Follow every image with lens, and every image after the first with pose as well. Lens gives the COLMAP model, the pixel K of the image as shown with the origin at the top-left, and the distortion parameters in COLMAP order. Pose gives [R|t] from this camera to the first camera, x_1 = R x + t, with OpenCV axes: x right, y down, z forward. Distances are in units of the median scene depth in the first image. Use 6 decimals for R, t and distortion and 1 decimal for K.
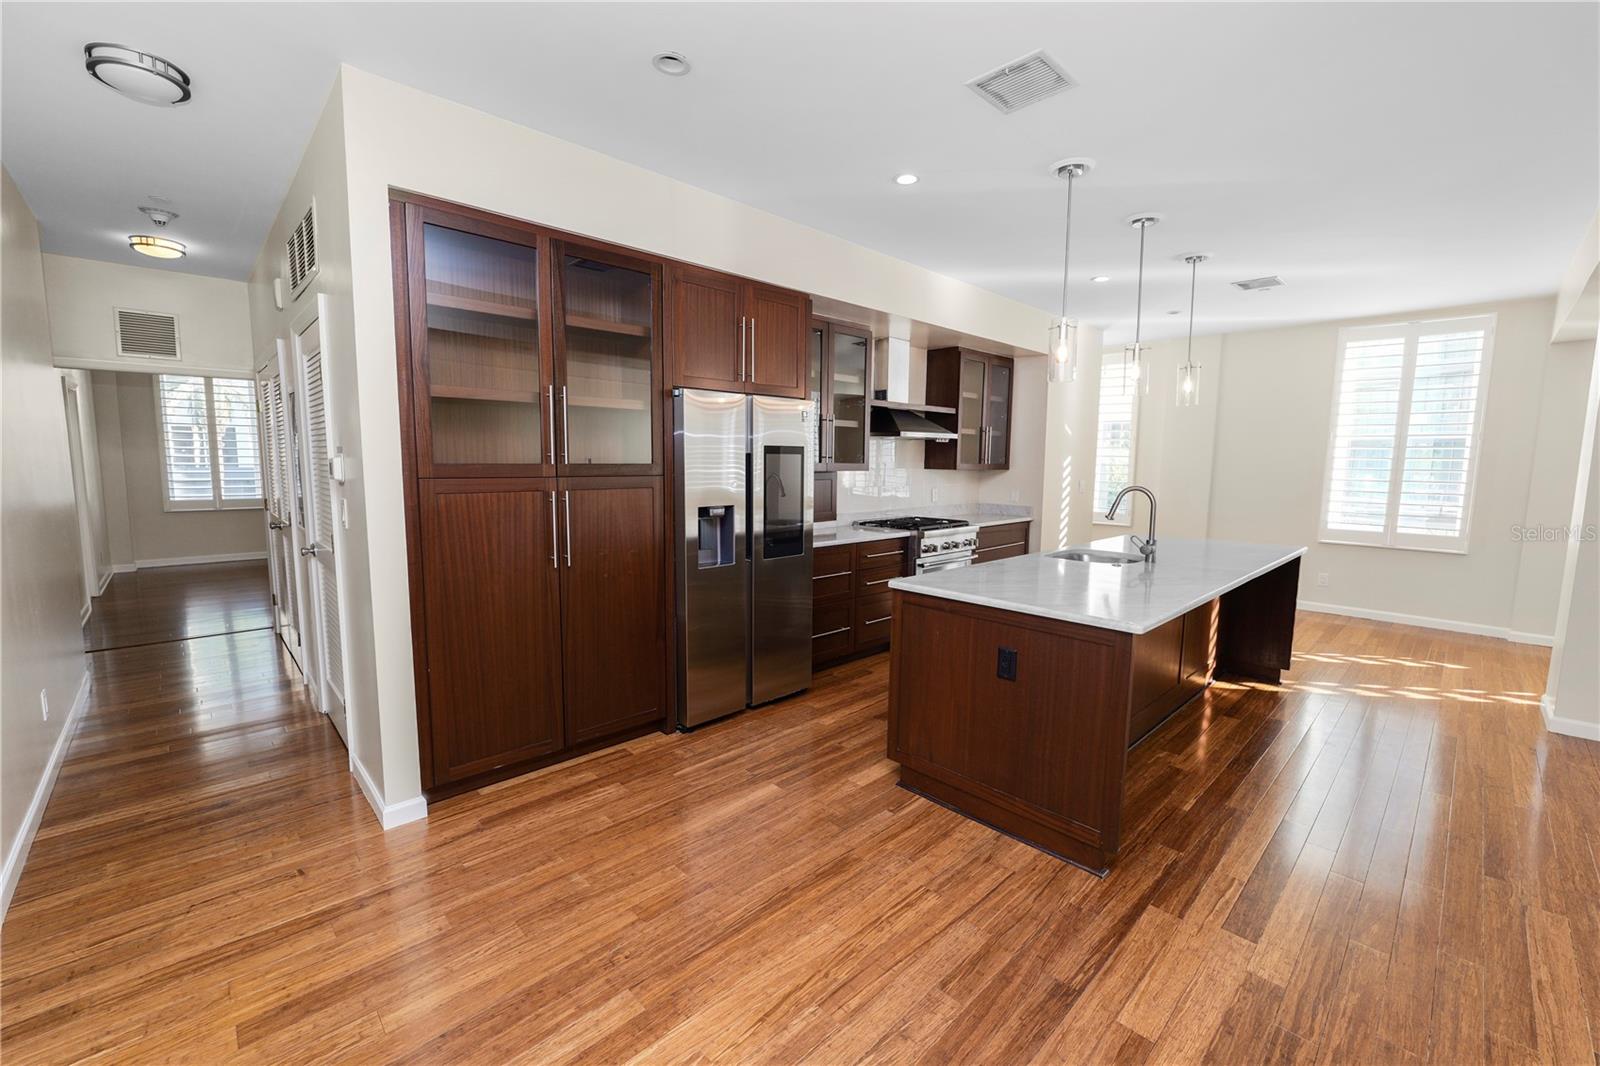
lens RADIAL K [[650.6, 0, 796.5], [0, 650.6, 532.3], [0, 0, 1]] dist [-0.010490, 0.000118]
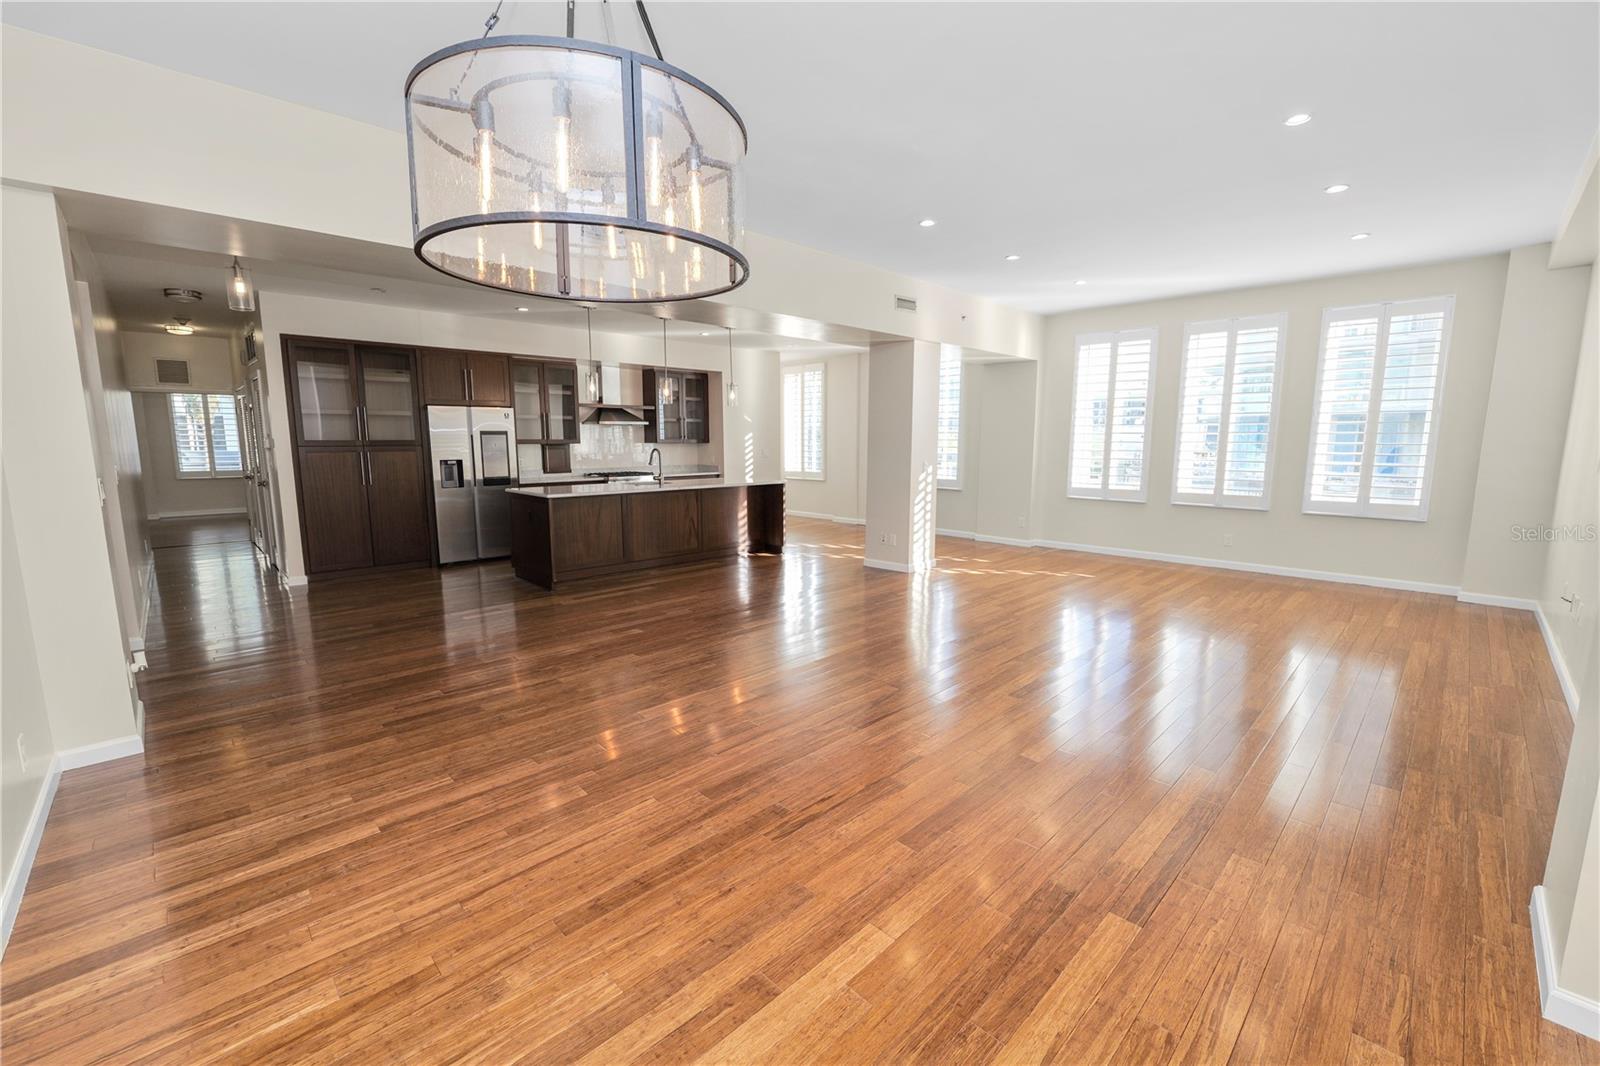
lens RADIAL K [[650.6, 0, 796.6], [0, 650.6, 535.3], [0, 0, 1]] dist [-0.010490, 0.000118]
pose [[0.999921, -0.010857, 0.006316, 0.942611], [0.010627, 0.999320, 0.035320, 0.136573], [-0.006695, -0.035250, 0.999356, -1.086106]]
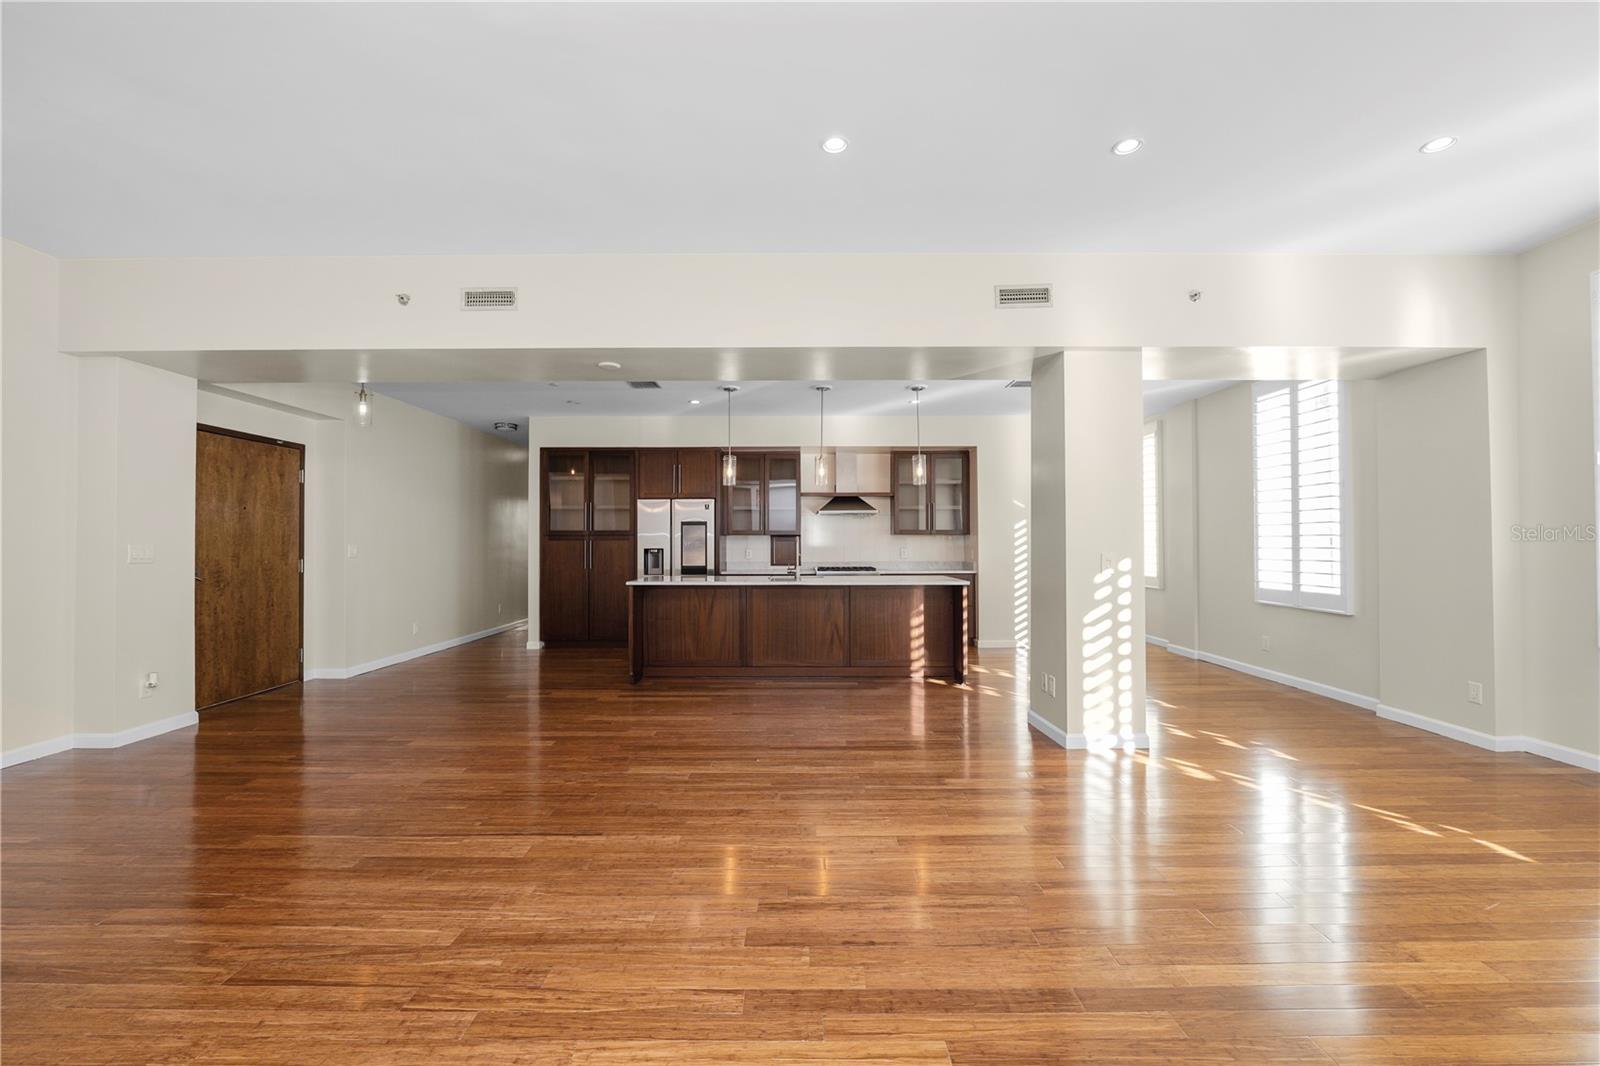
lens RADIAL K [[650.6, 0, 795.8], [0, 650.6, 530.3], [0, 0, 1]] dist [-0.010490, 0.000118]
pose [[0.719467, -0.029557, -0.693897, 1.733860], [-0.065611, 0.991733, -0.110272, 0.110192], [0.691420, 0.124865, 0.711581, -0.273113]]
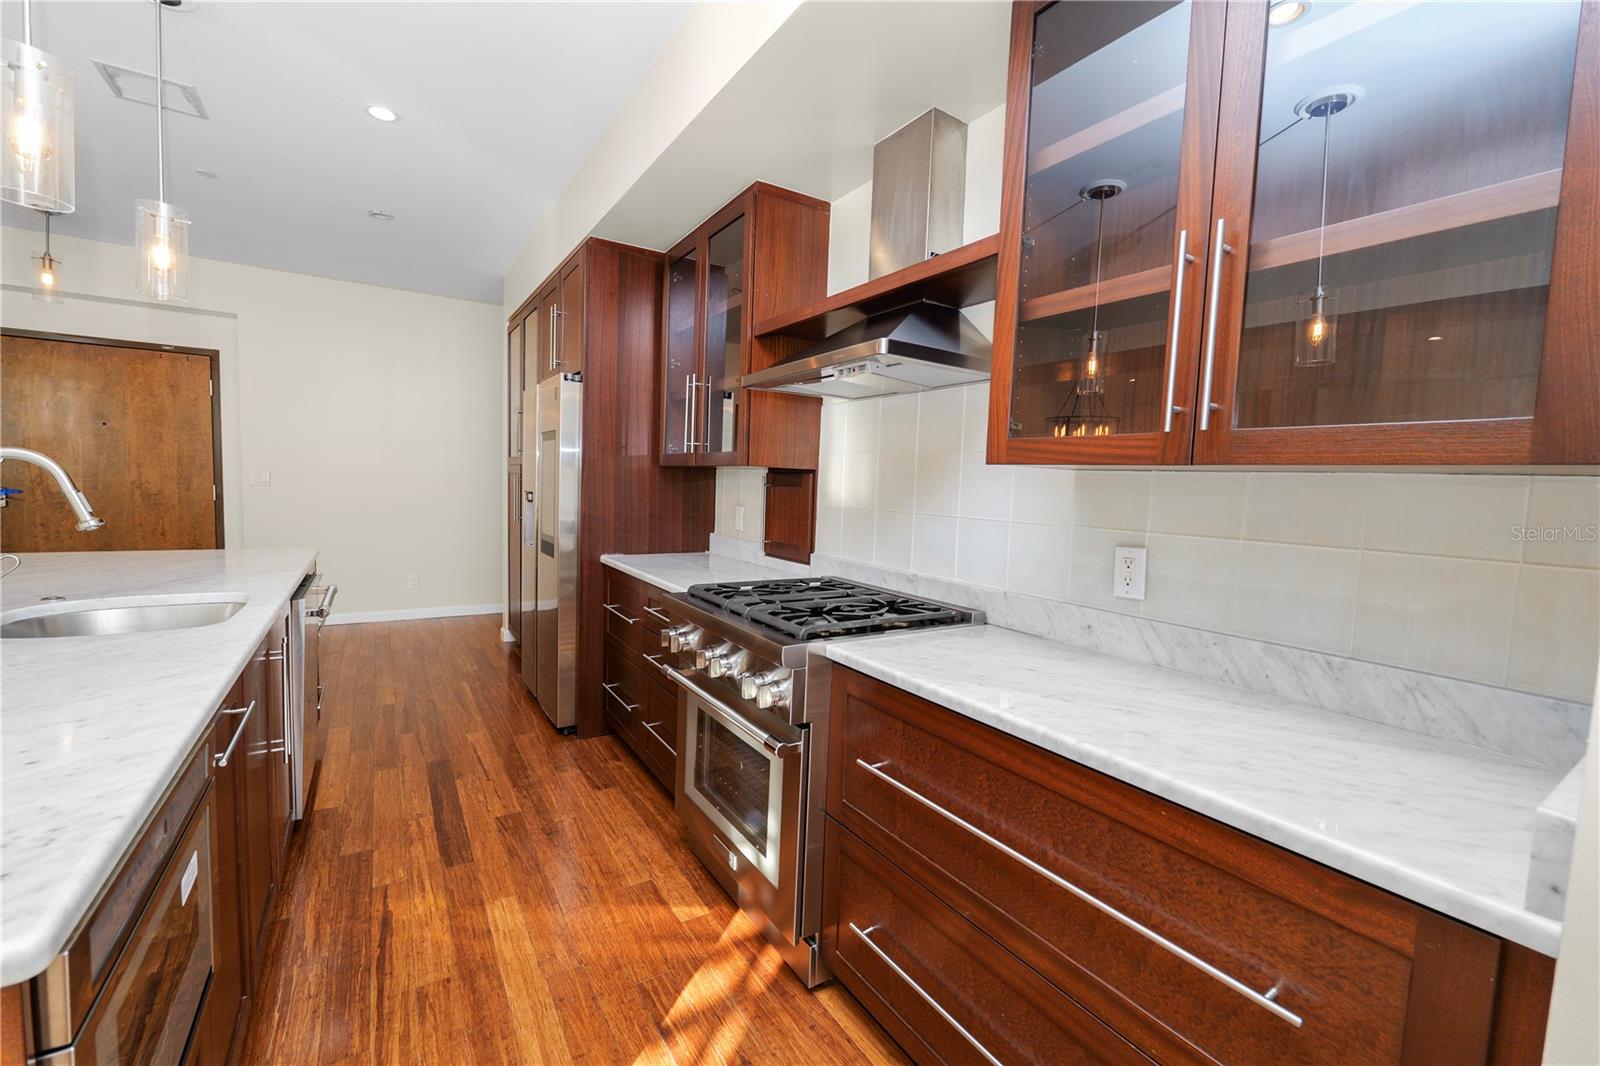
lens RADIAL K [[650.6, 0, 790.4], [0, 650.6, 533.3], [0, 0, 1]] dist [-0.010490, 0.000118]
pose [[-0.195300, 0.055917, -0.979148, 0.813074], [-0.146451, 0.985517, 0.085491, -0.121992], [0.969747, 0.160093, -0.184283, 1.563794]]
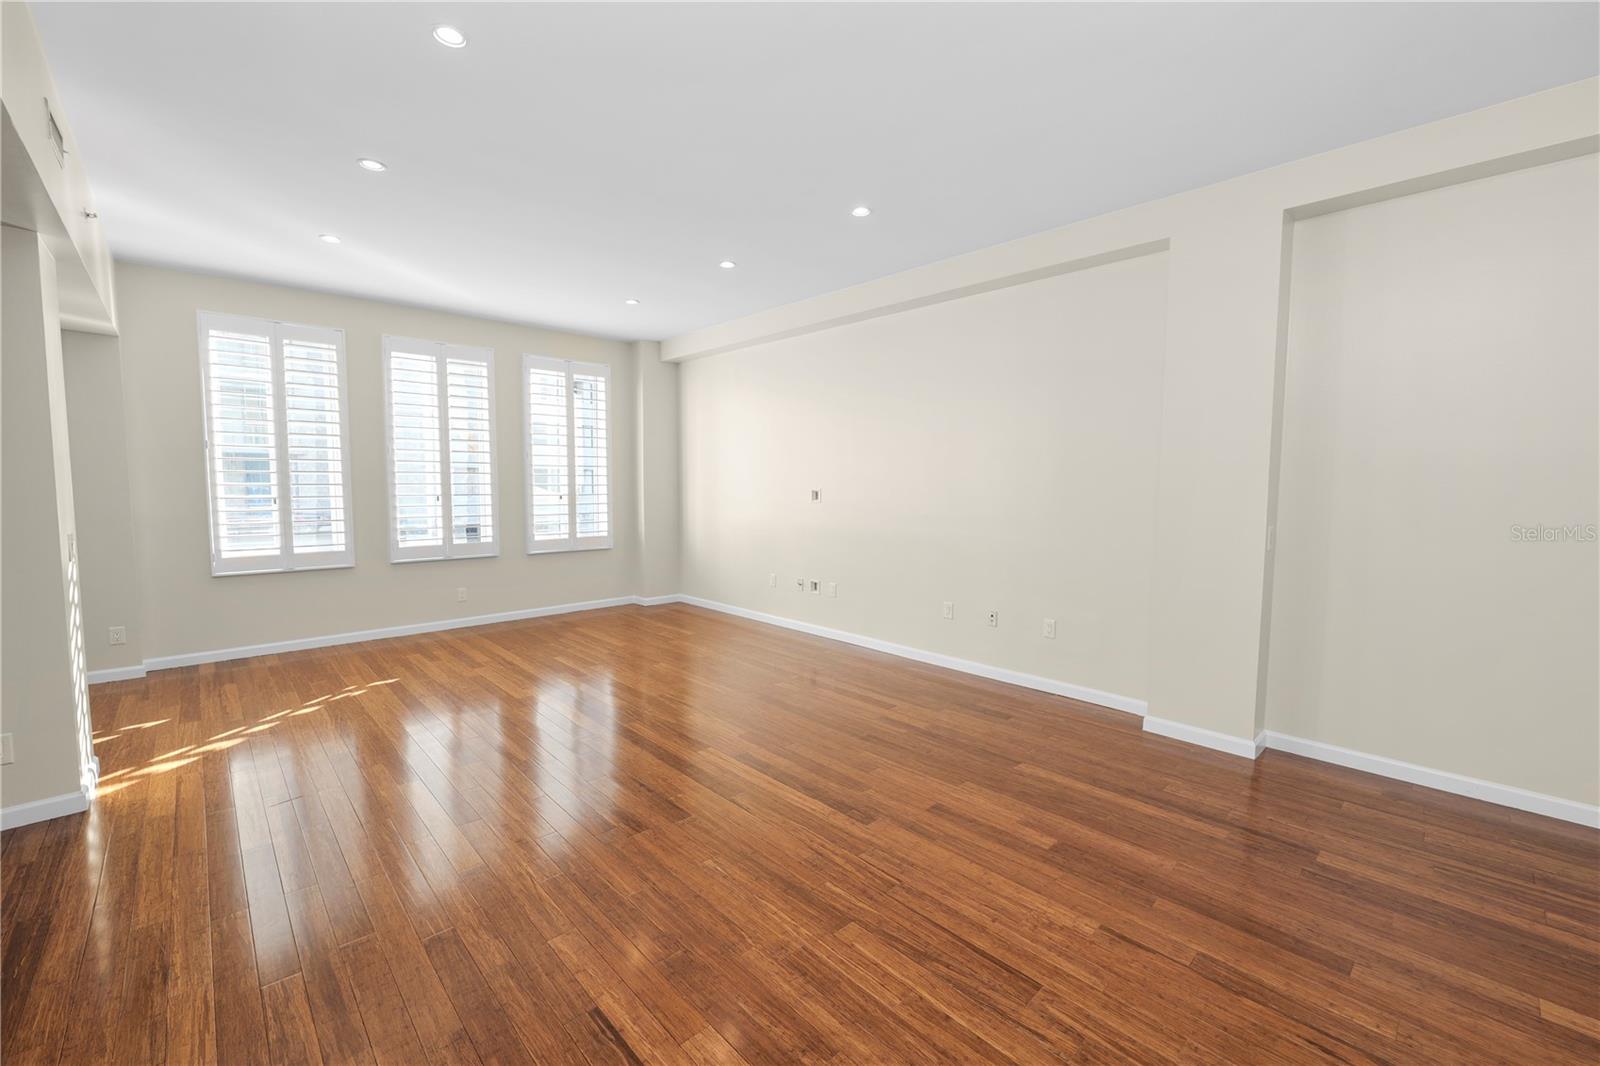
lens RADIAL K [[650.6, 0, 794.2], [0, 650.6, 528.2], [0, 0, 1]] dist [-0.010490, 0.000118]
pose [[0.011295, -0.078799, 0.996827, 0.546224], [0.106867, 0.991276, 0.077150, 0.018418], [-0.994209, 0.105656, 0.019617, -0.031164]]
